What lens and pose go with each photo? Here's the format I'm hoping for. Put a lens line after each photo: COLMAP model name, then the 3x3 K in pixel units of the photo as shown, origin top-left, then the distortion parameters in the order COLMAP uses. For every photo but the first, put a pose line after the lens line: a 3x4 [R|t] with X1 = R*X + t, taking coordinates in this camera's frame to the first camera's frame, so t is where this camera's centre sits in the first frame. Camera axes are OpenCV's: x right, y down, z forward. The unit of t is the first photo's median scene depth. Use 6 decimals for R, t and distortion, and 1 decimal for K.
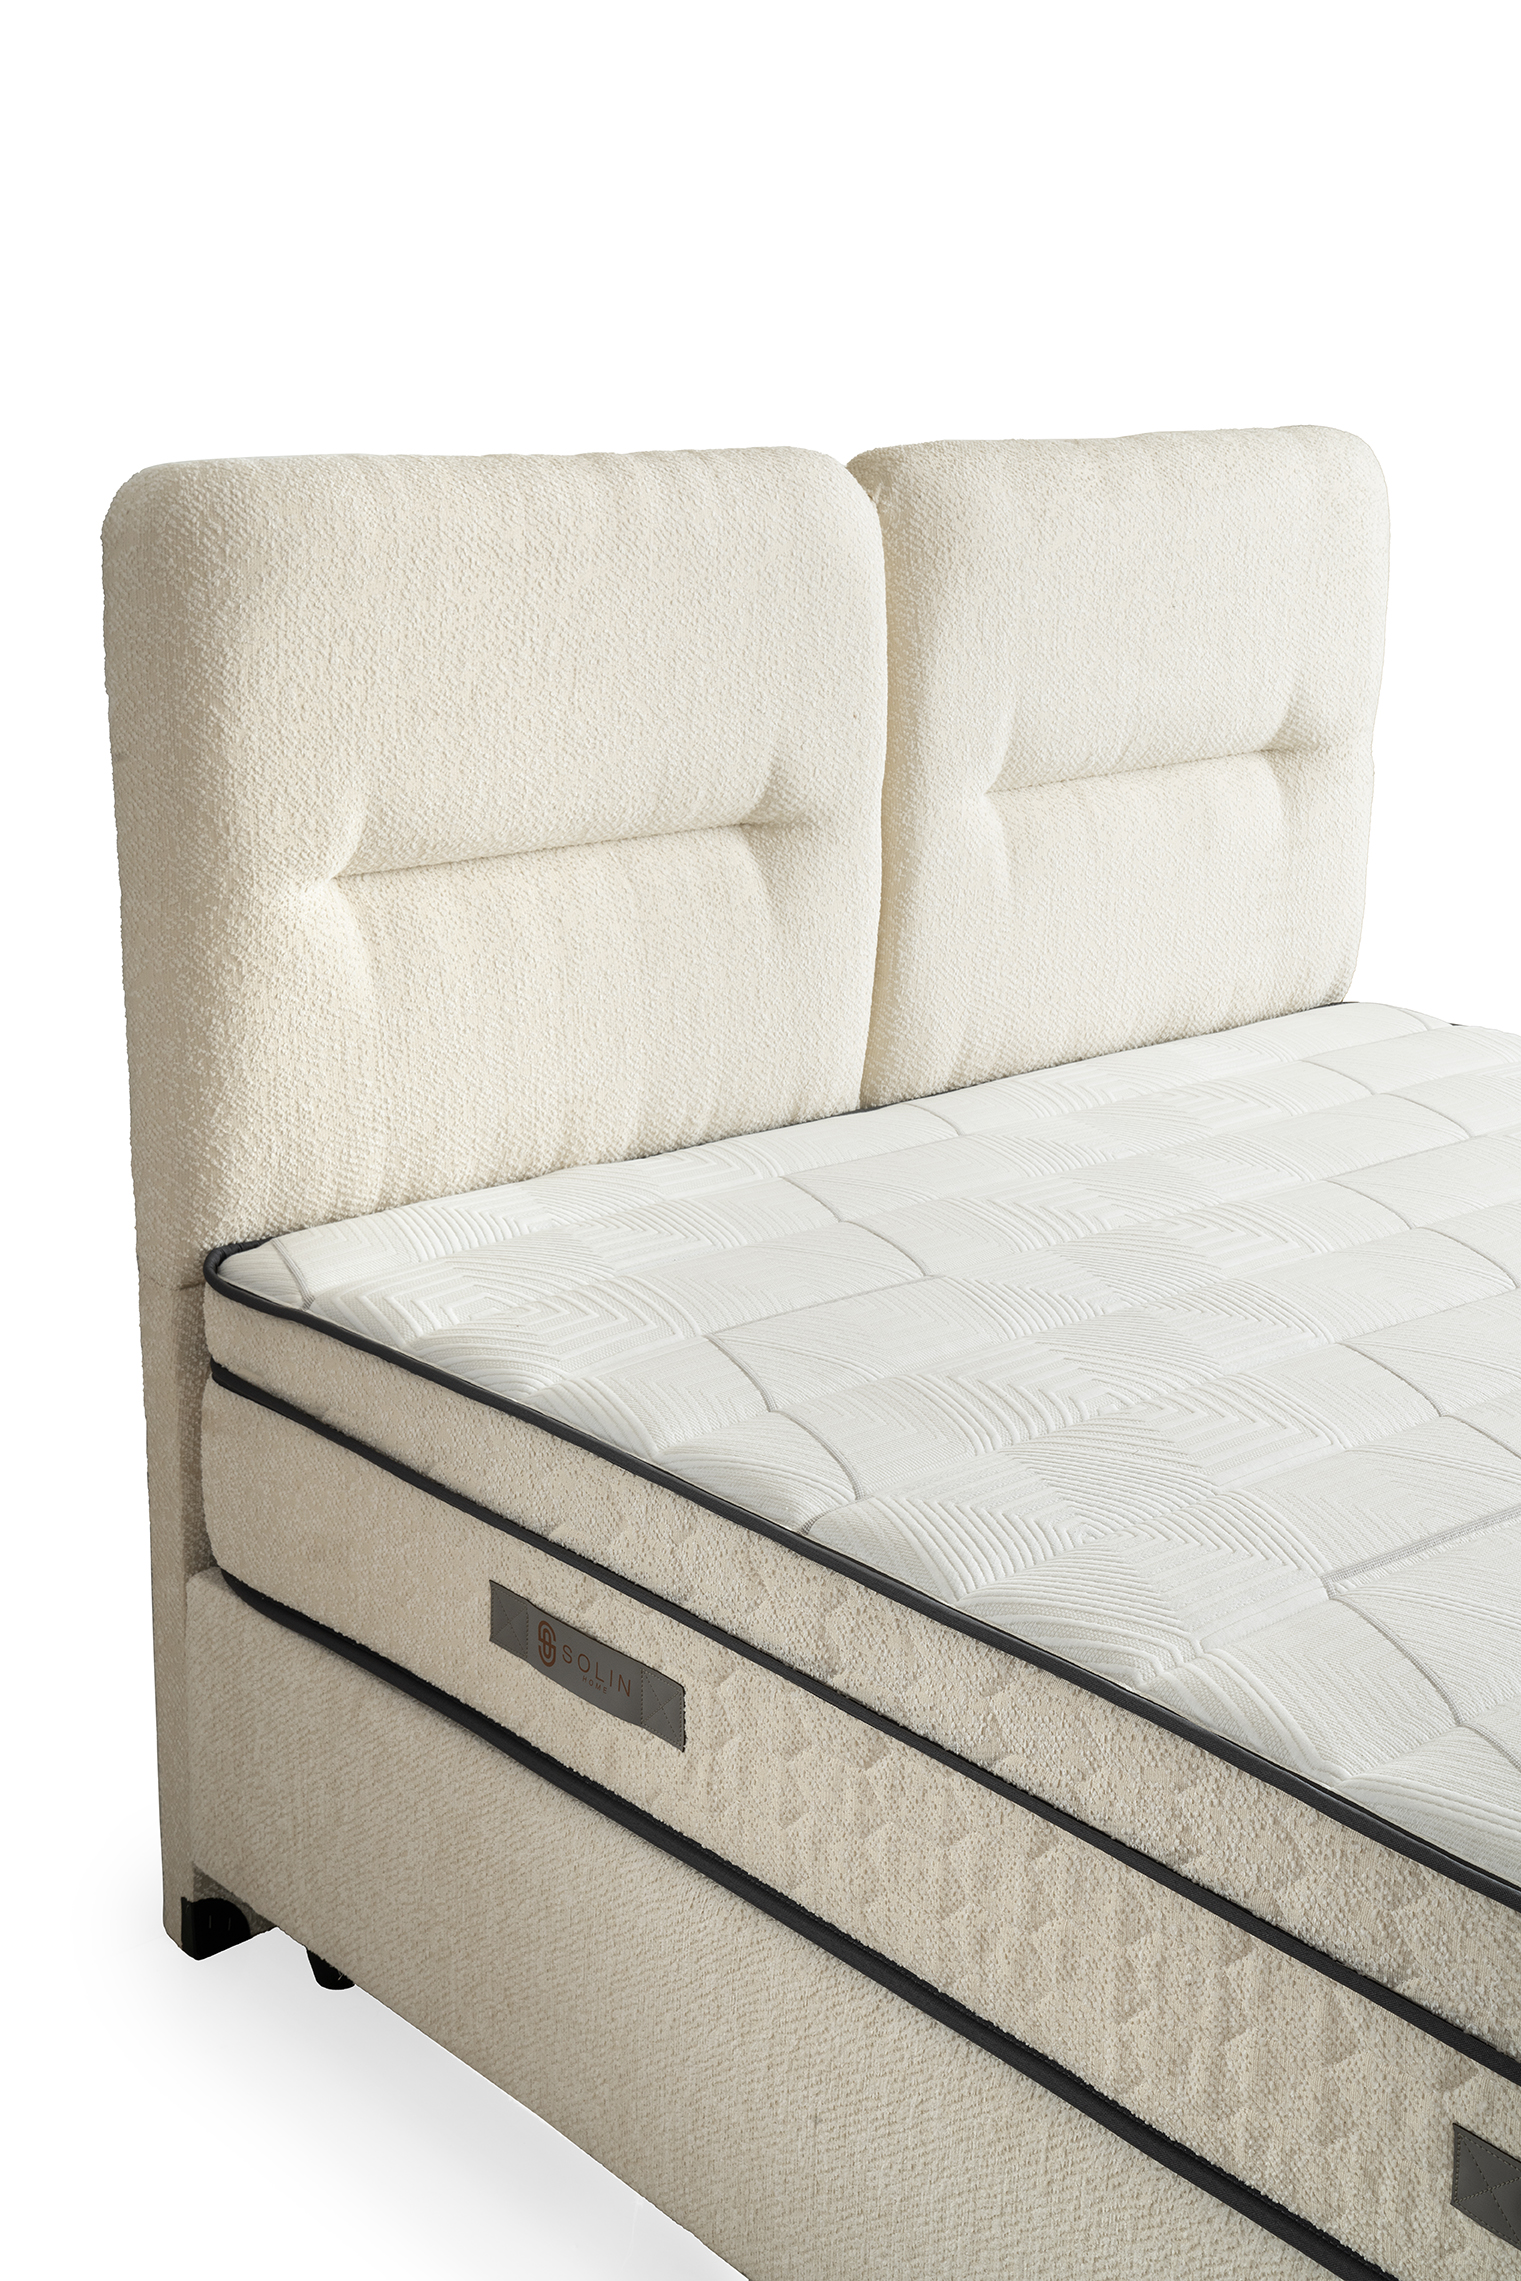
lens RADIAL K [[3134.2, 0, 754.4], [0, 3134.2, 1123.6], [0, 0, 1]] dist [0.120309, 0.000000]
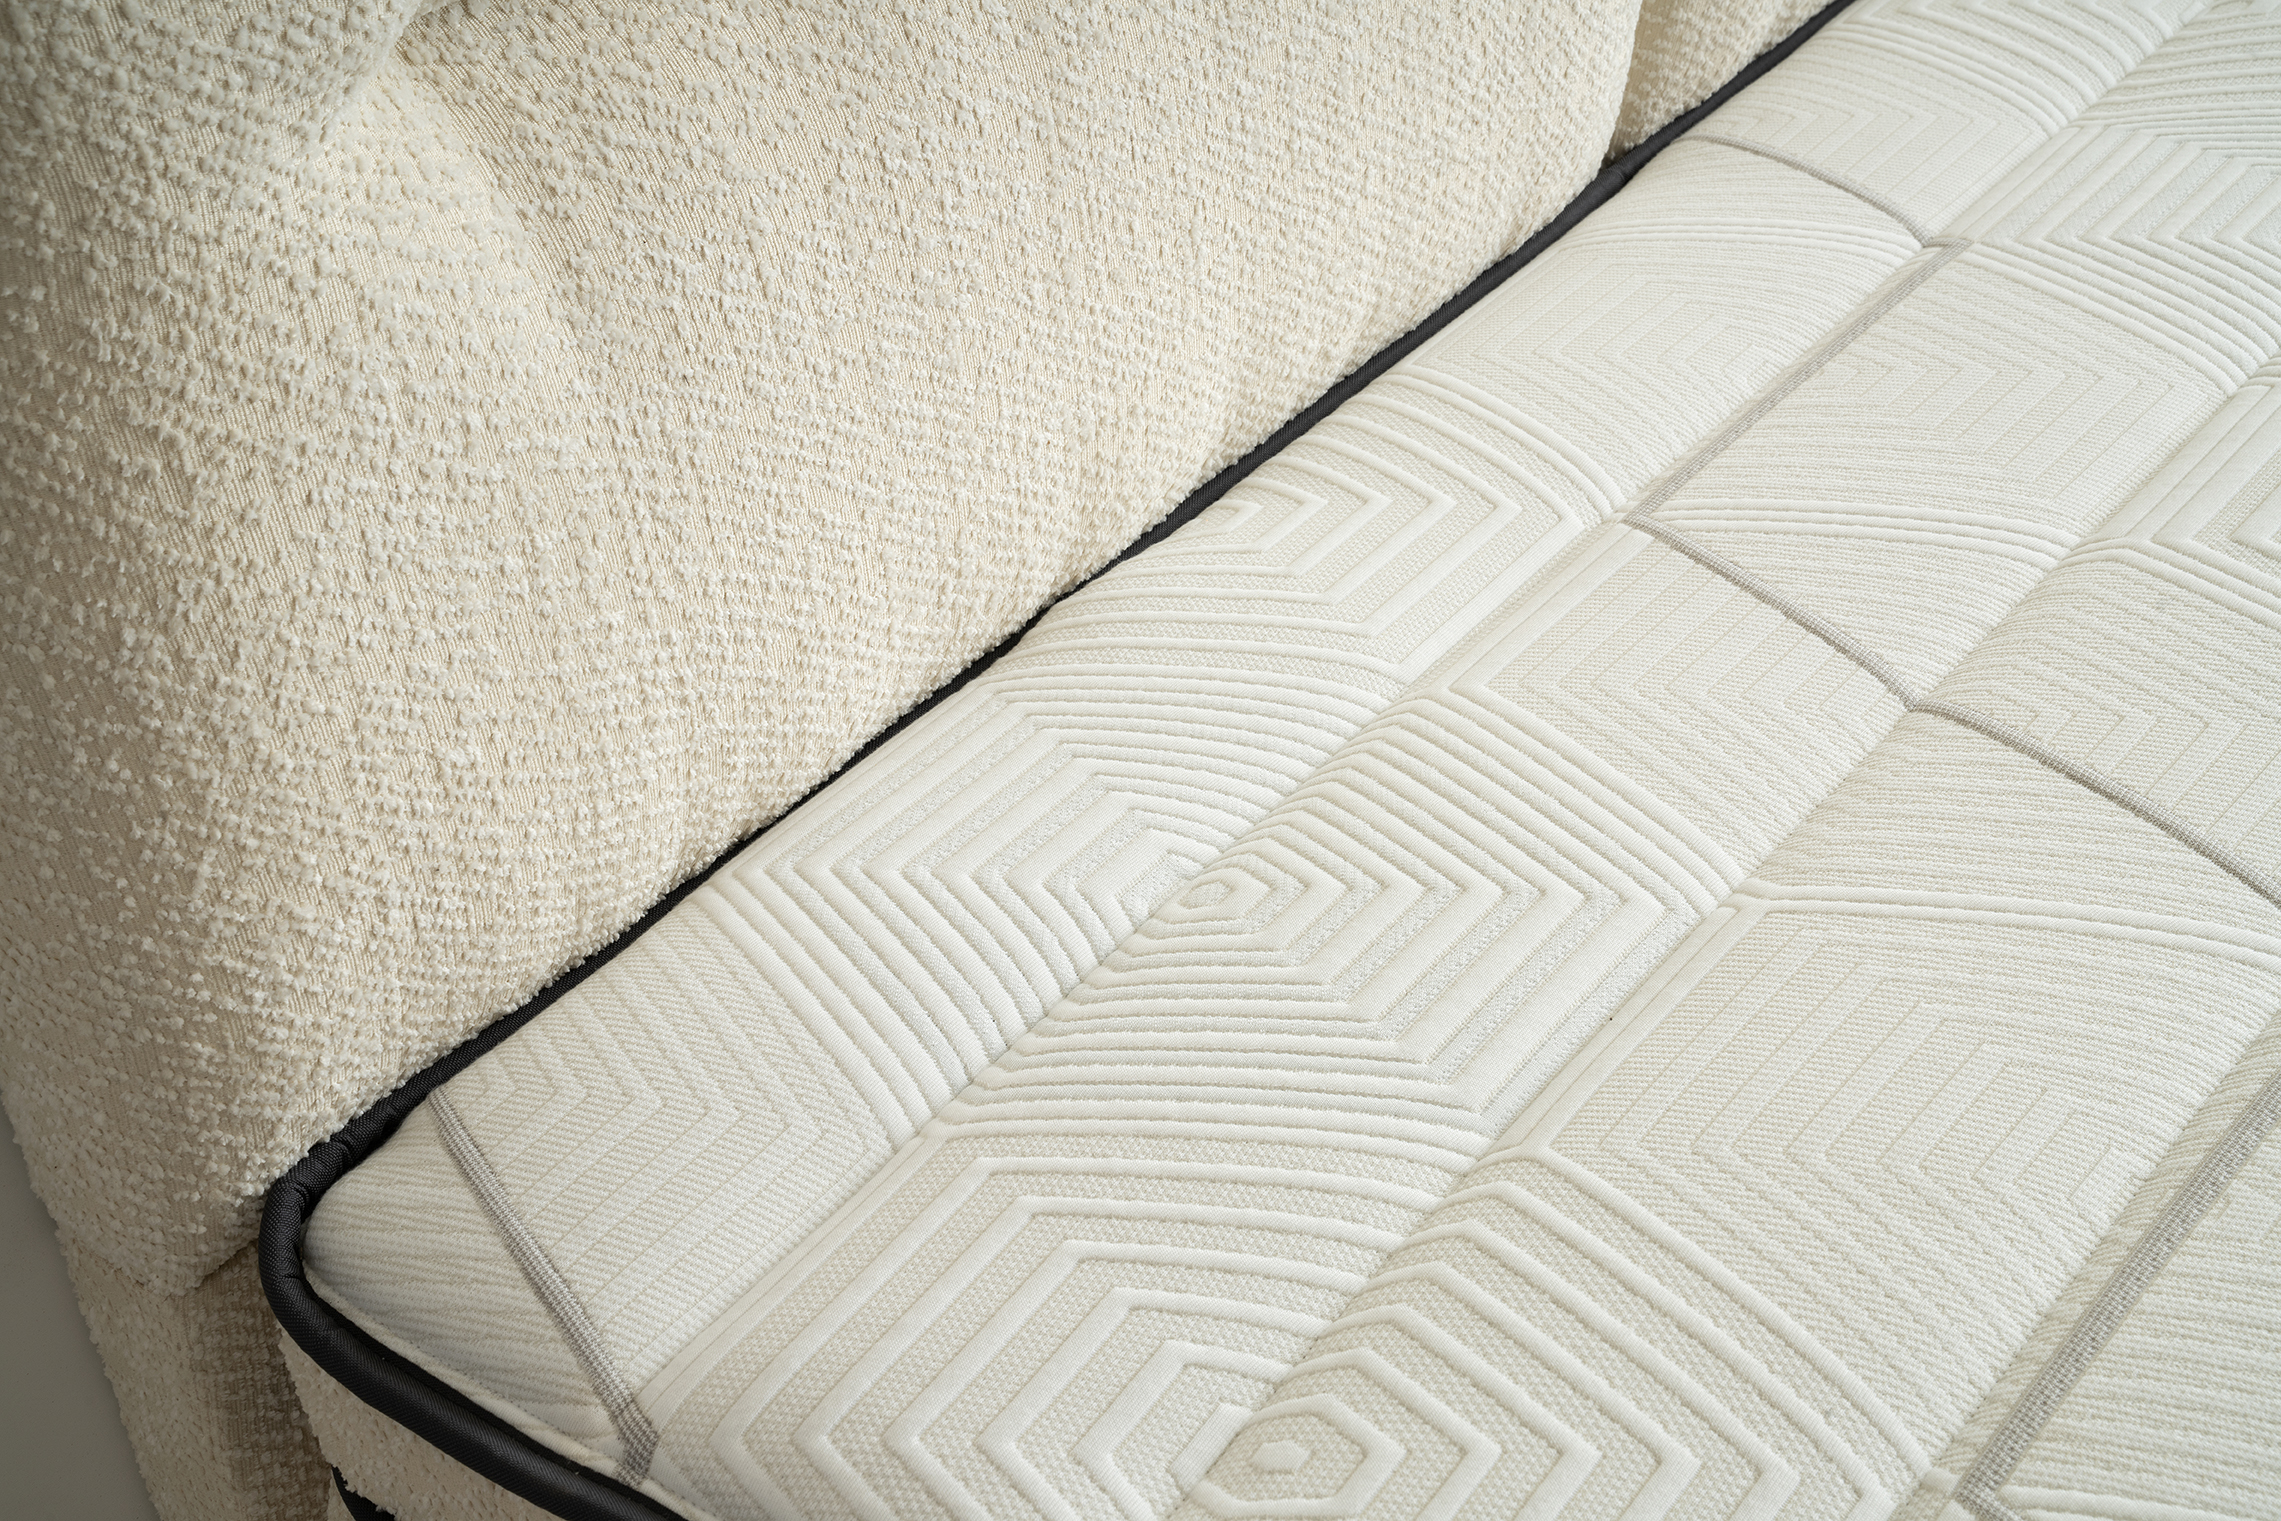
lens RADIAL K [[3383.9, 0, 1145.8], [0, 3383.9, 769.7], [0, 0, 1]] dist [0.199701, 0.000000]
pose [[0.978722, -0.180528, 0.097530, -0.105562], [0.135382, 0.925319, 0.354199, -0.120902], [-0.154189, -0.333459, 0.930070, 0.641987]]
